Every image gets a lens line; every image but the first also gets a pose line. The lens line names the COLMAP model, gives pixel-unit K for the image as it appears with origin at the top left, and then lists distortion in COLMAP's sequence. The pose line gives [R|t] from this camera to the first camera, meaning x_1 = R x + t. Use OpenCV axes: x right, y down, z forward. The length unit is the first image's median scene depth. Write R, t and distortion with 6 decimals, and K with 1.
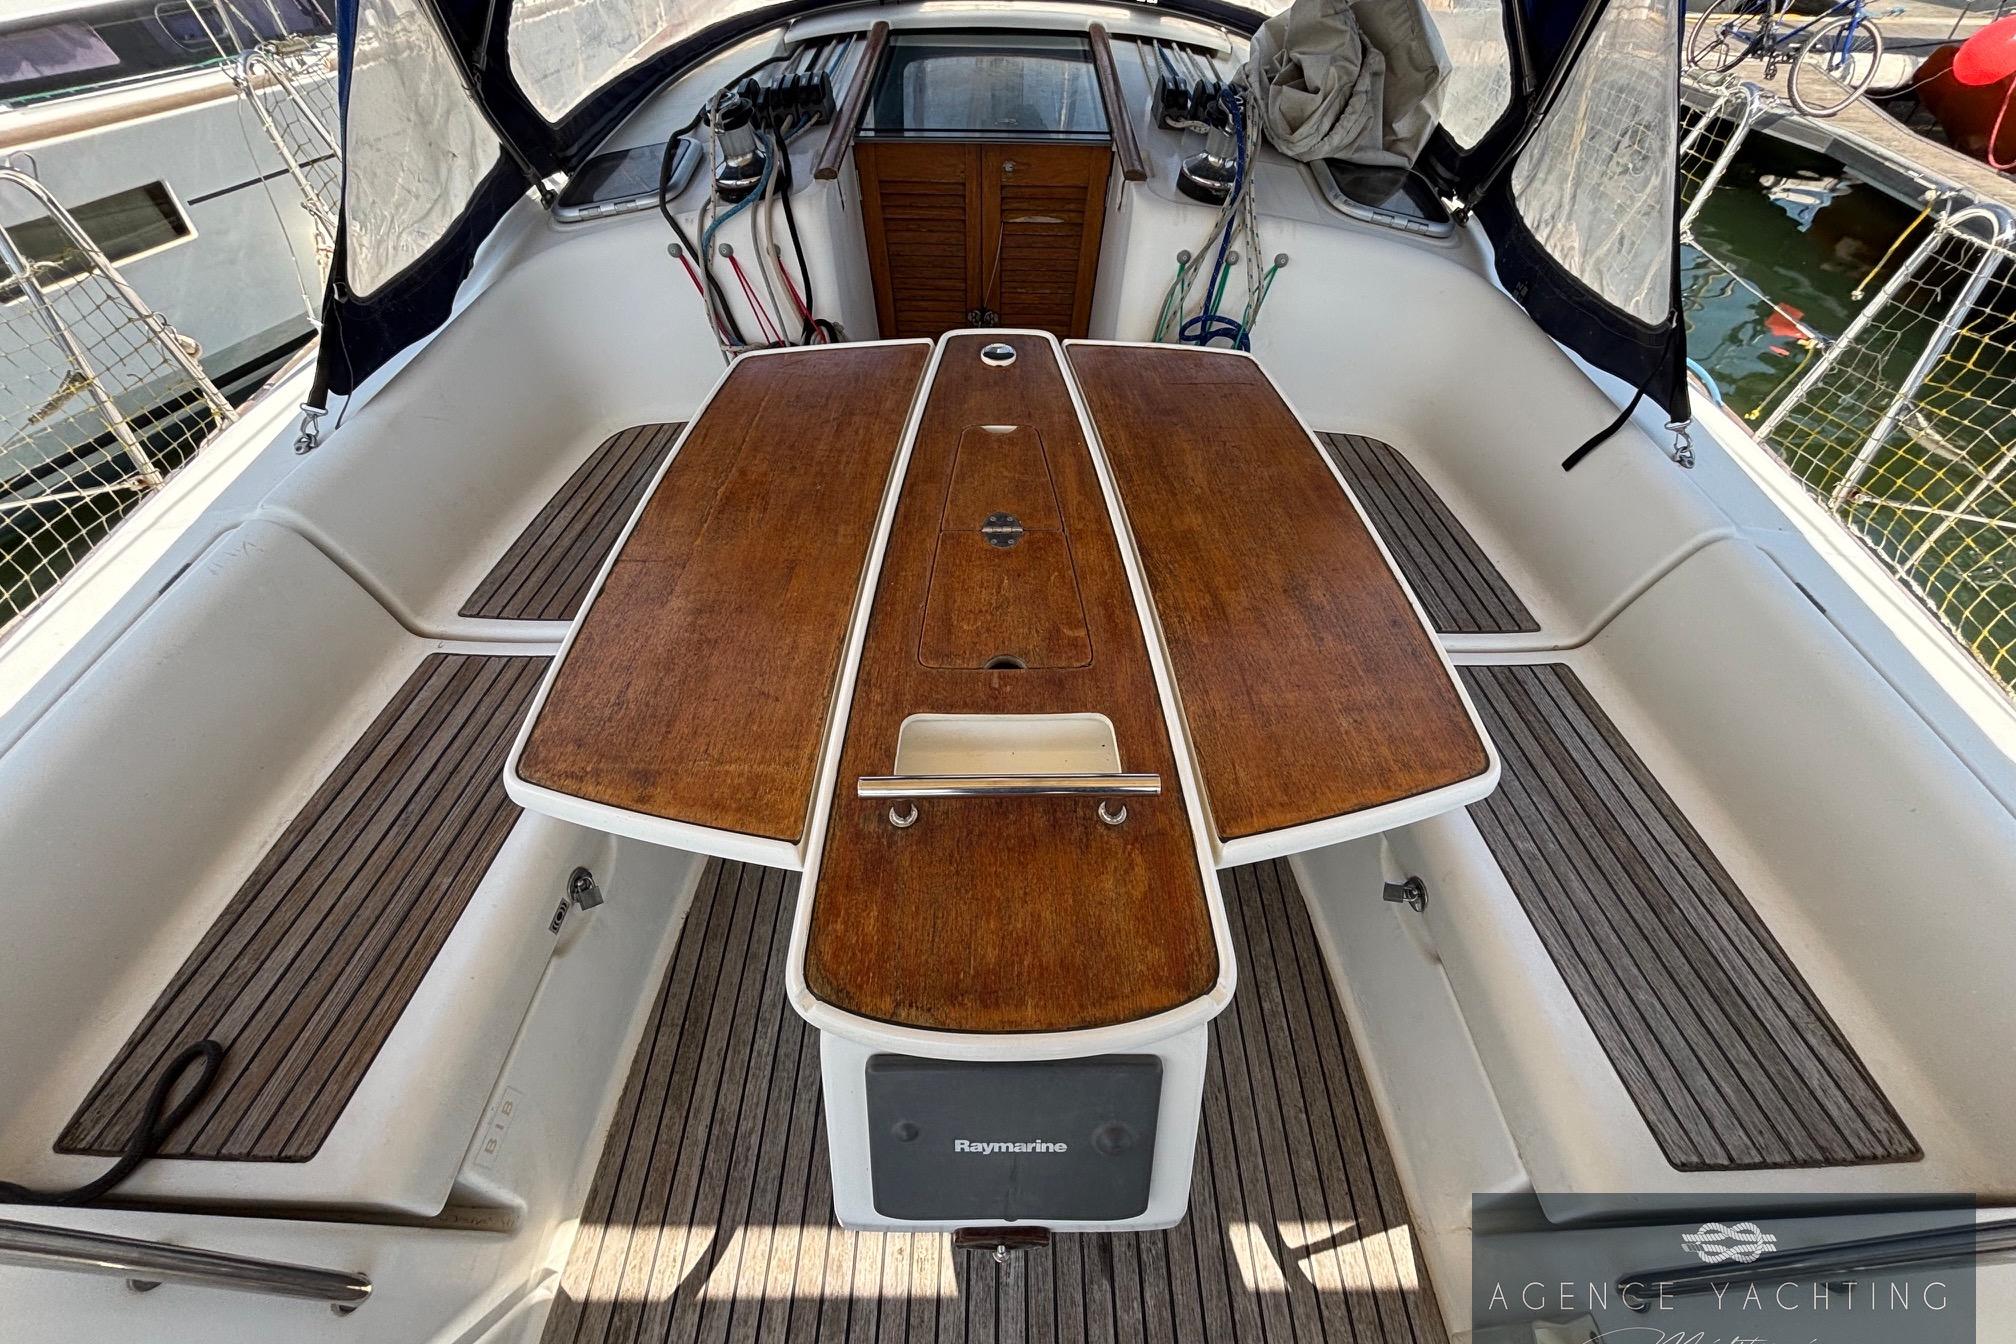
lens RADIAL K [[814.7, 0, 1007.1], [0, 814.7, 660.3], [0, 0, 1]] dist [-0.000942, 0.000309]
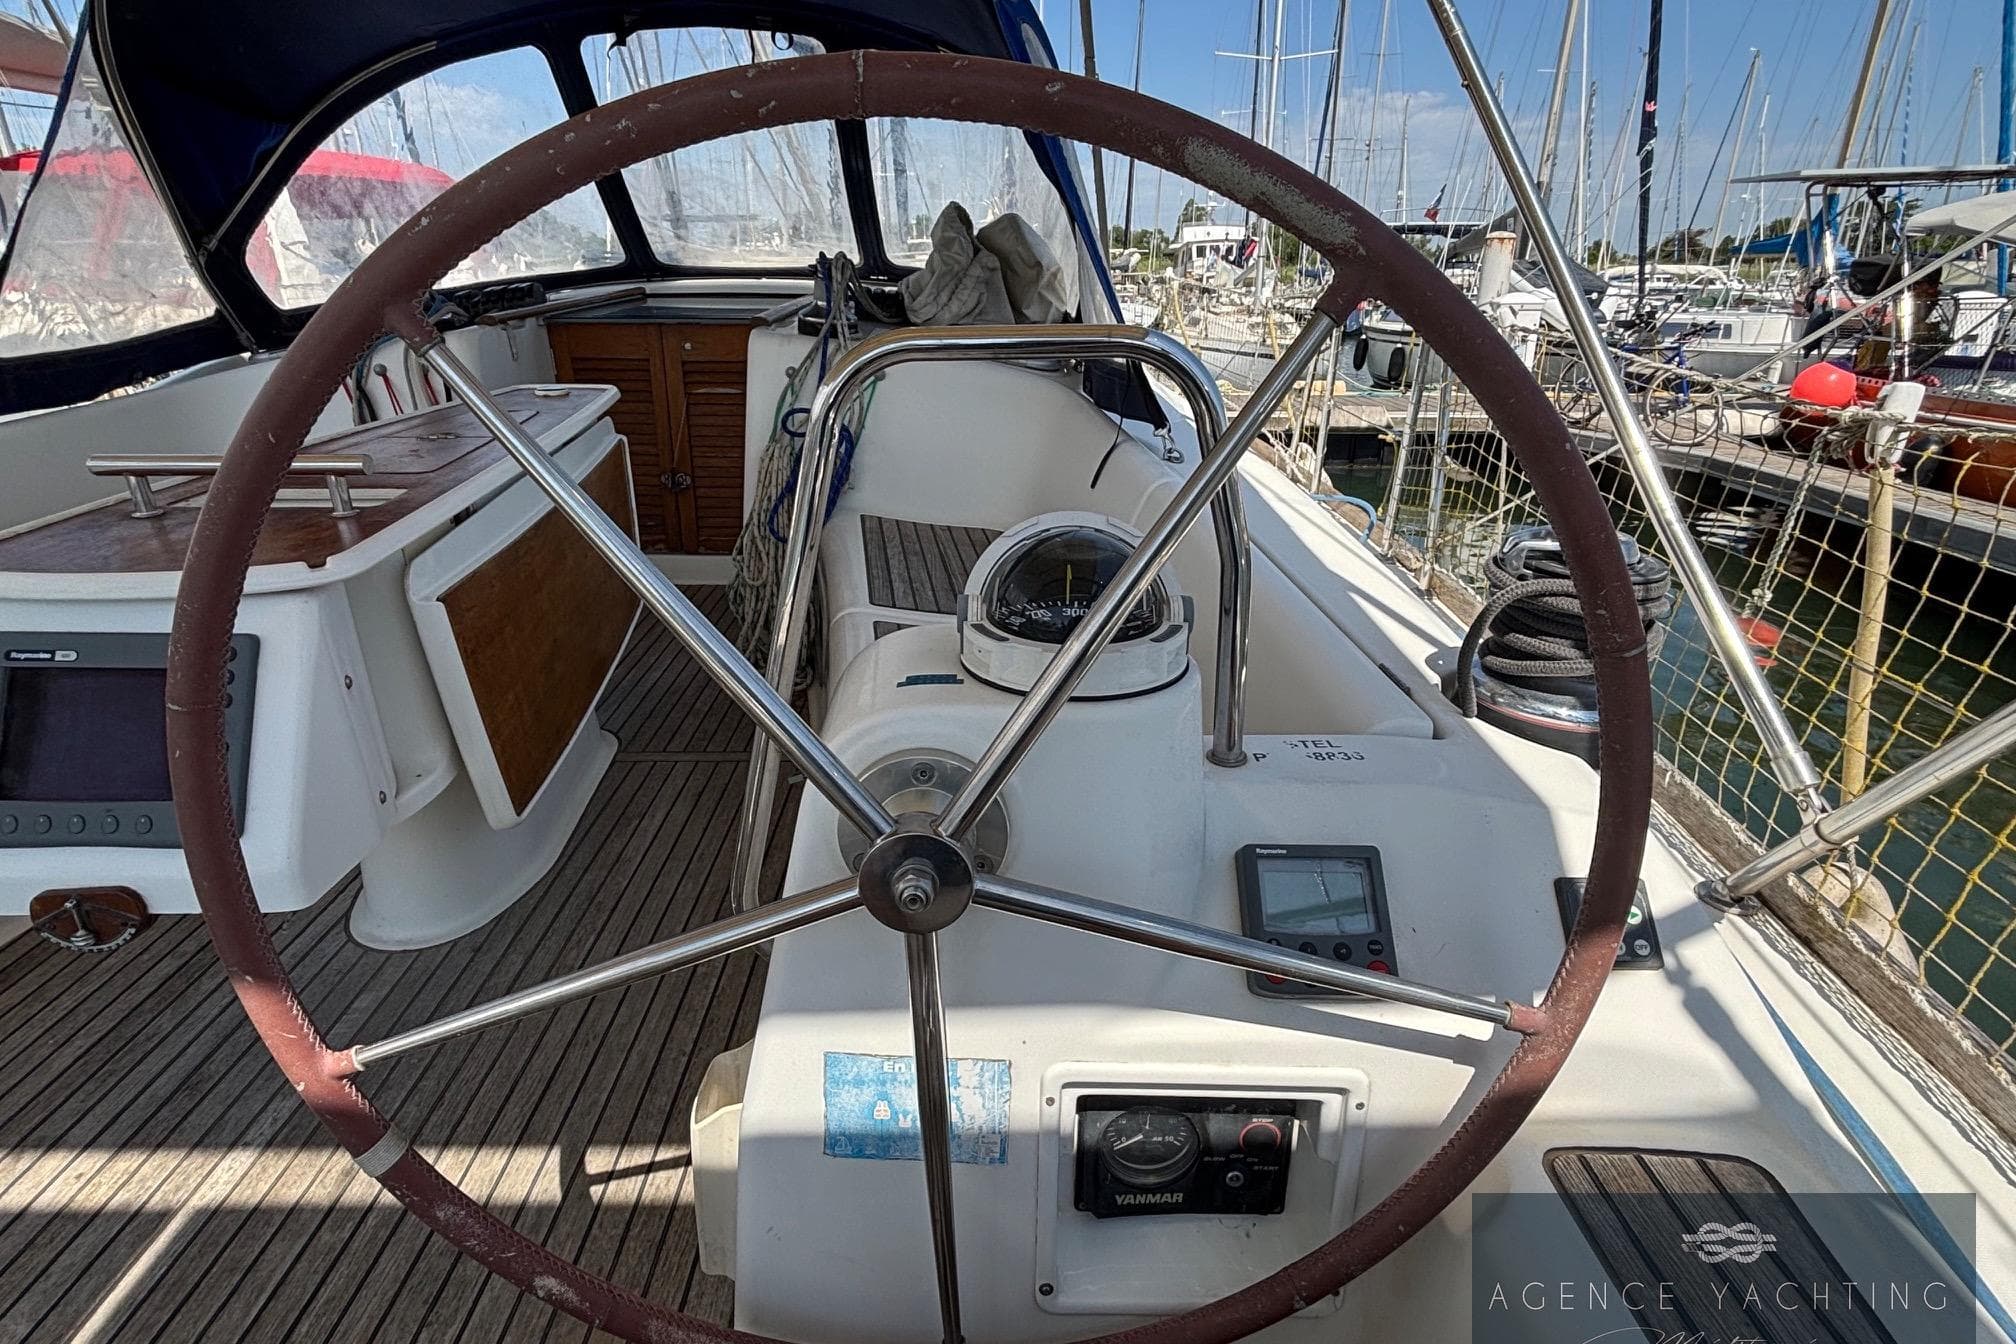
lens RADIAL K [[1018.7, 0, 1002.6], [0, 1018.7, 661.4], [0, 0, 1]] dist [0.000512, 0.000207]
pose [[0.999941, -0.010877, 0.000470, 0.523589], [0.009883, 0.888724, -0.458336, 0.520657], [0.004568, 0.458314, 0.888779, -0.055966]]
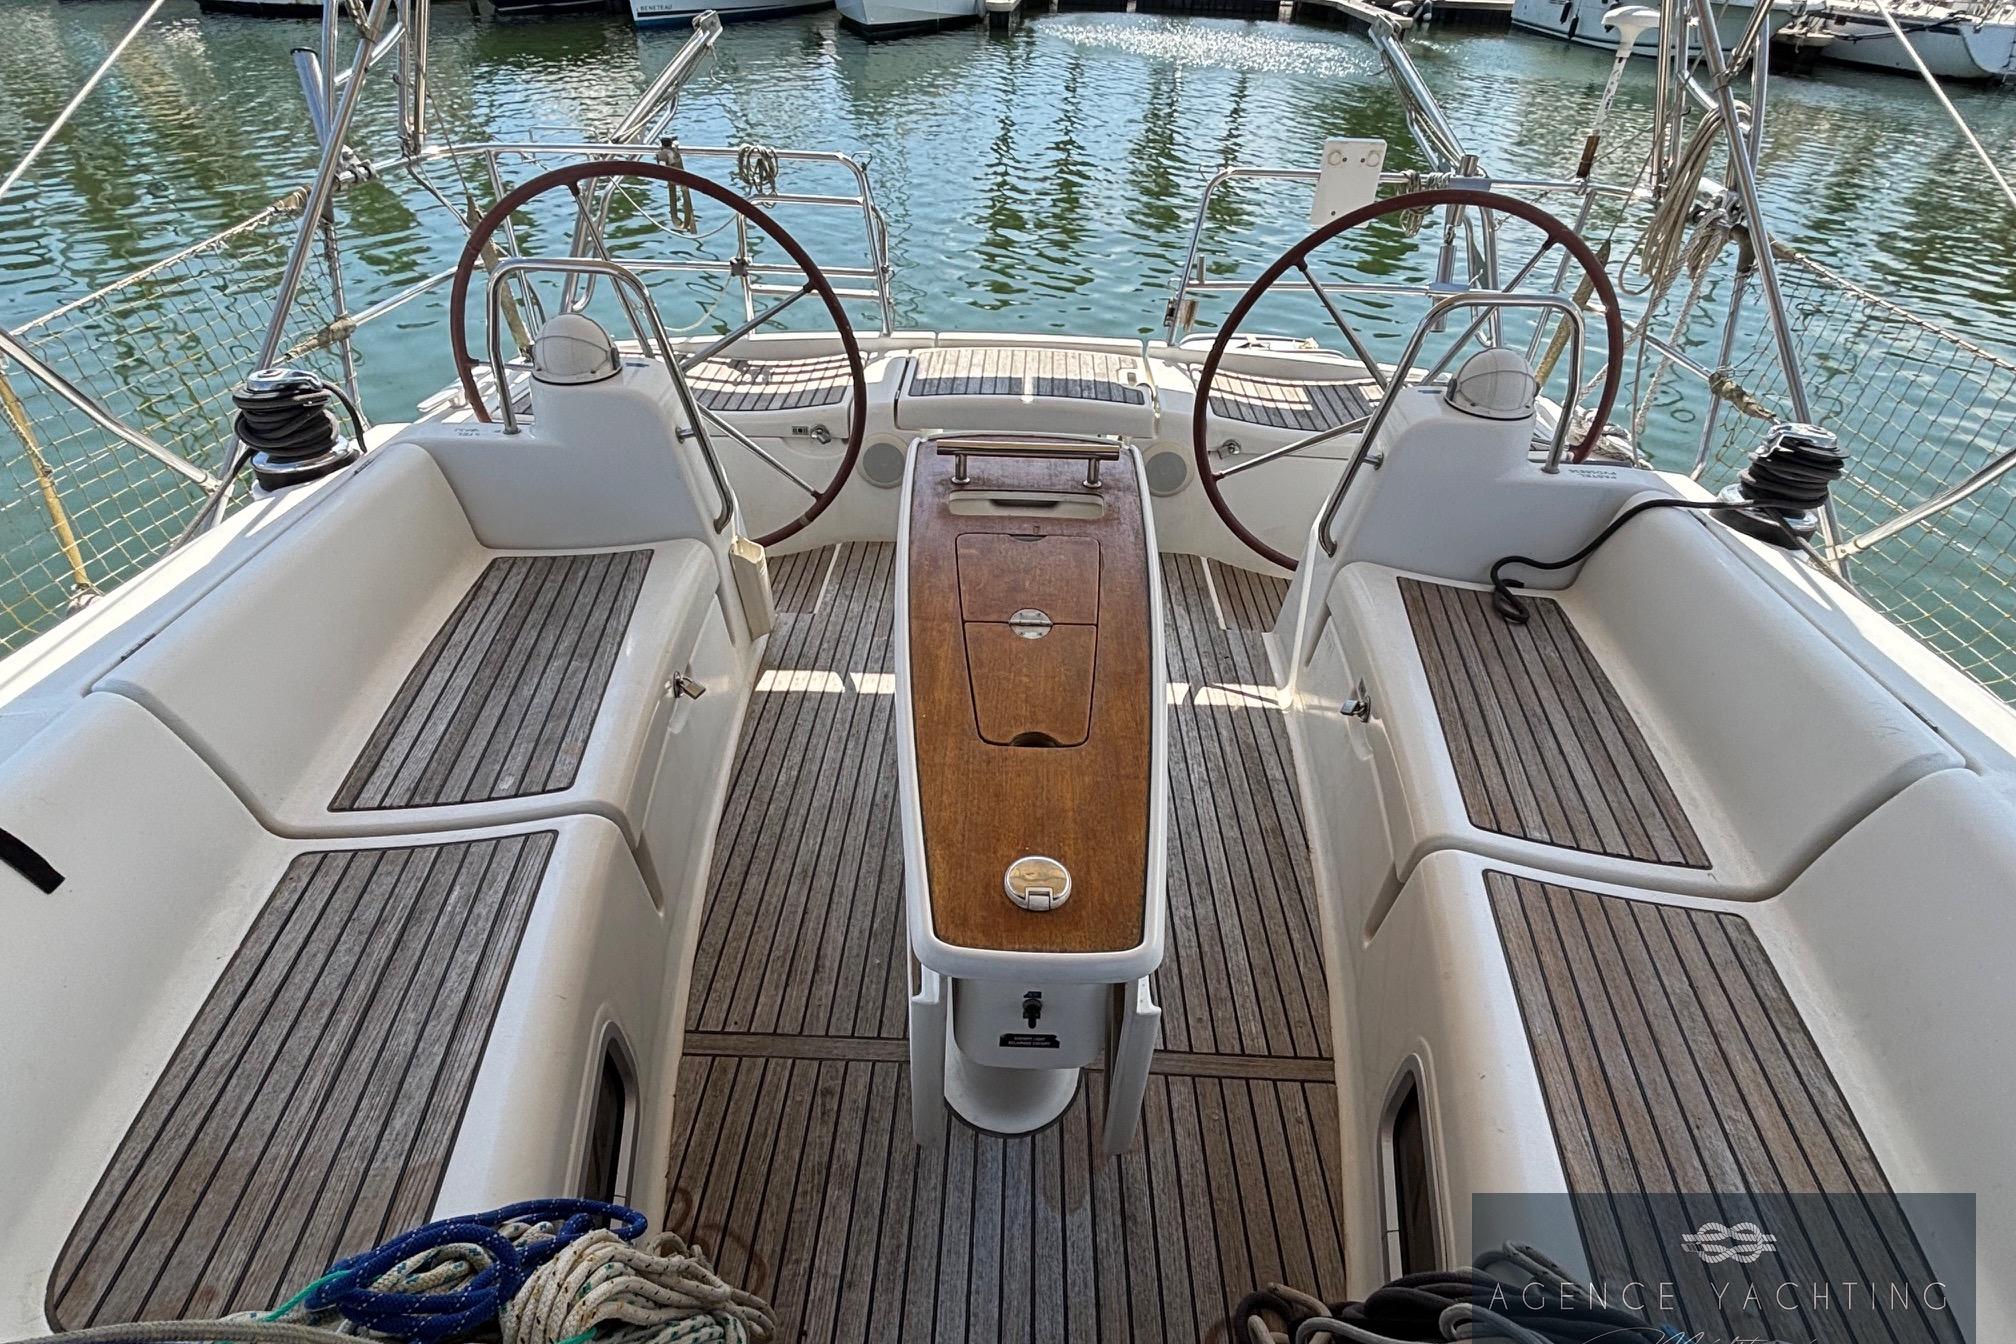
lens RADIAL K [[1010.0, 0, 1003.8], [0, 1010.0, 661.1], [0, 0, 1]] dist [-0.003822, -0.002924]
pose [[-0.998514, -0.054400, -0.003231, 0.019775], [-0.008892, 0.104138, 0.994523, -0.899080], [-0.053766, 0.993074, -0.104467, 0.814327]]
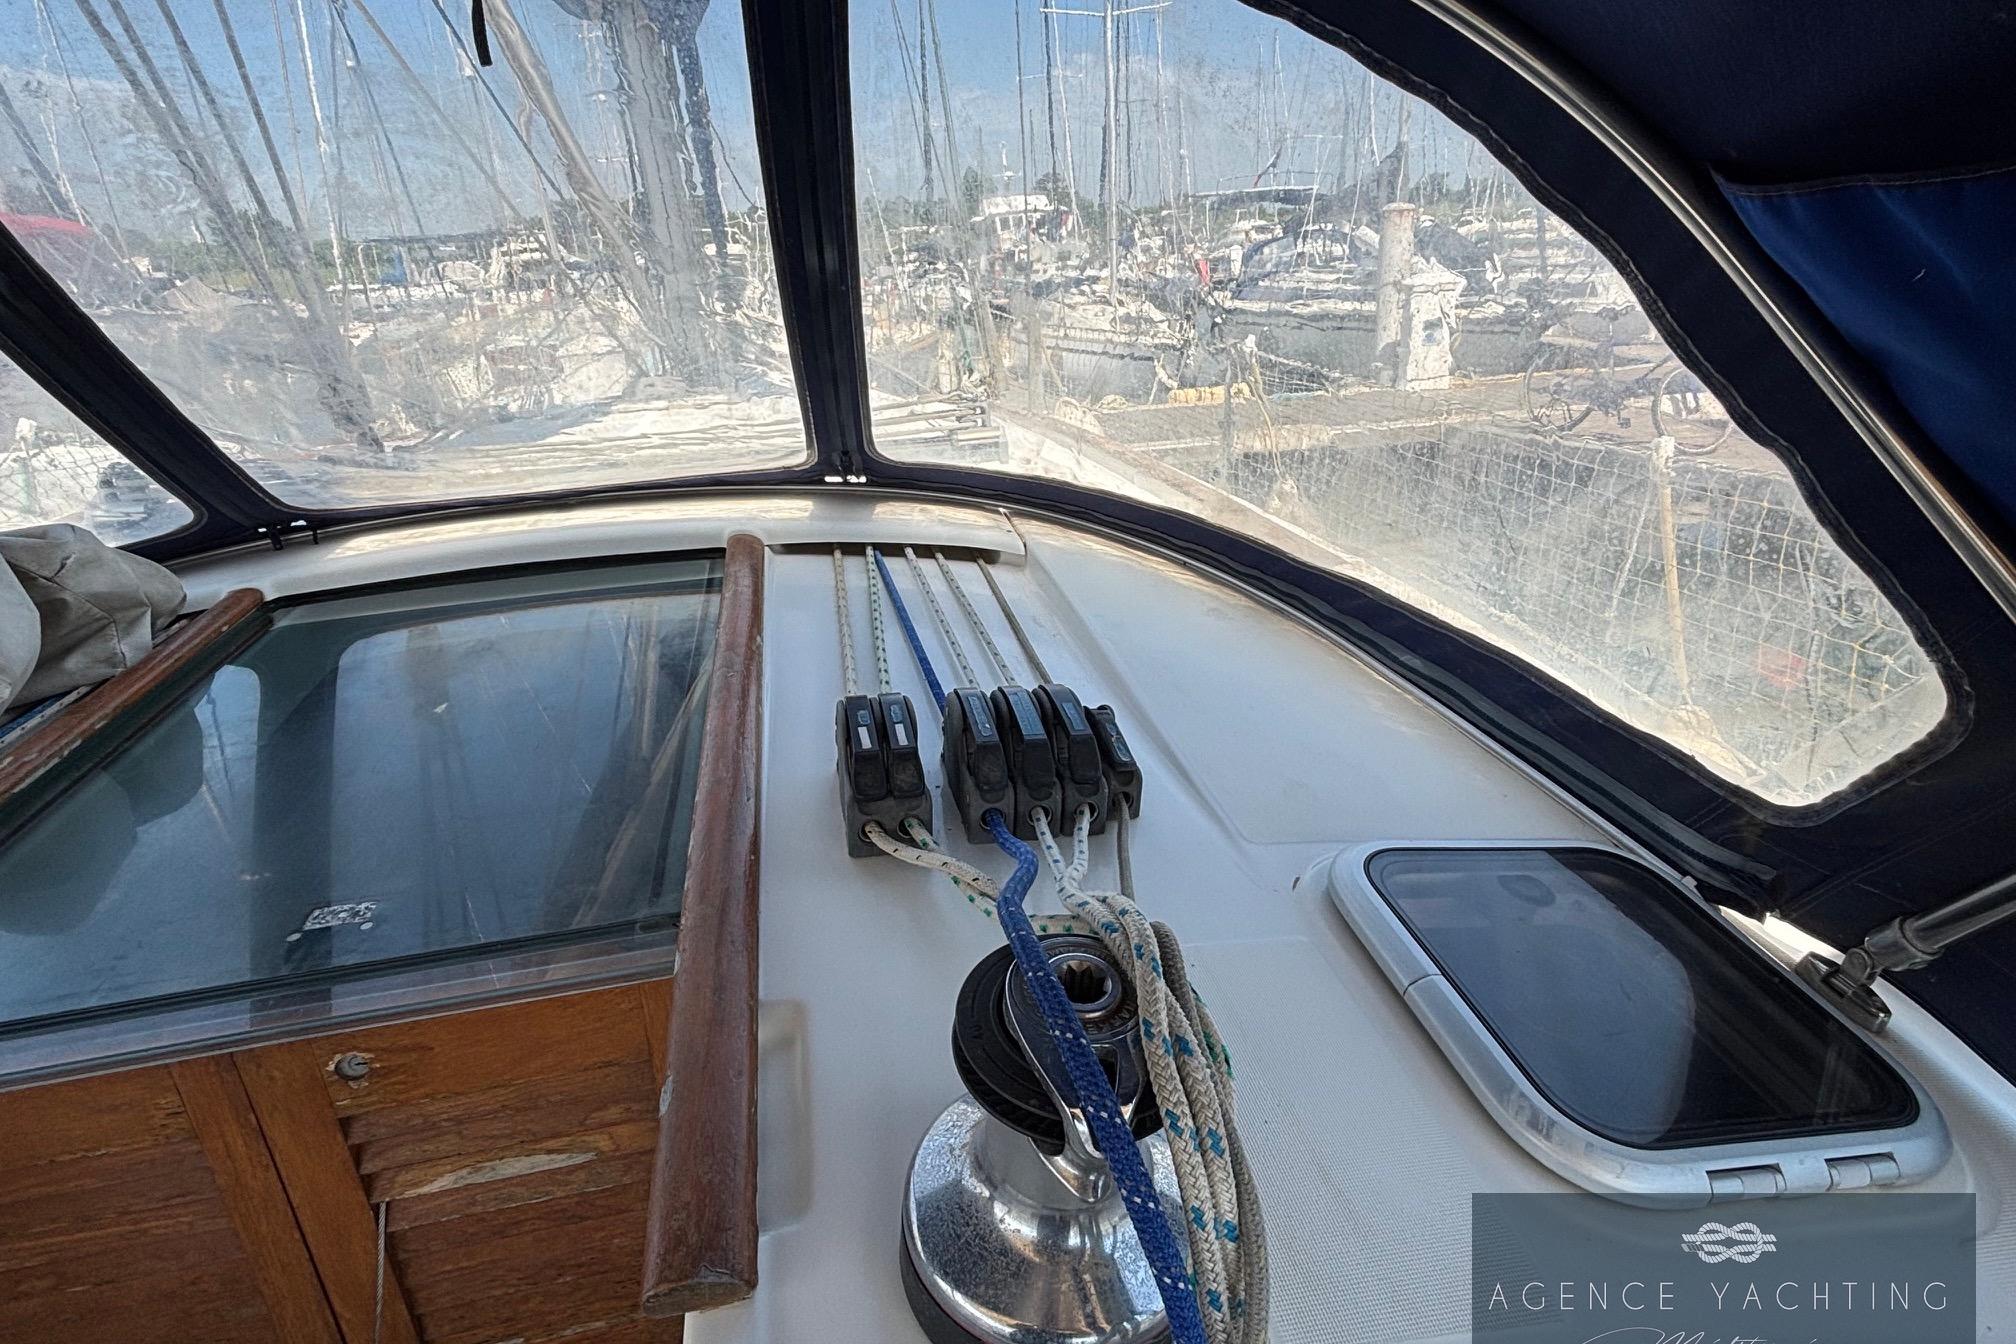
lens RADIAL K [[1010.0, 0, 992.8], [0, 1010.0, 655.2], [0, 0, 1]] dist [-0.003822, -0.002924]
pose [[0.977710, -0.140956, 0.155608, 0.226726], [0.194669, 0.886231, -0.420354, -0.653389], [-0.078653, 0.441277, 0.893917, 0.725824]]
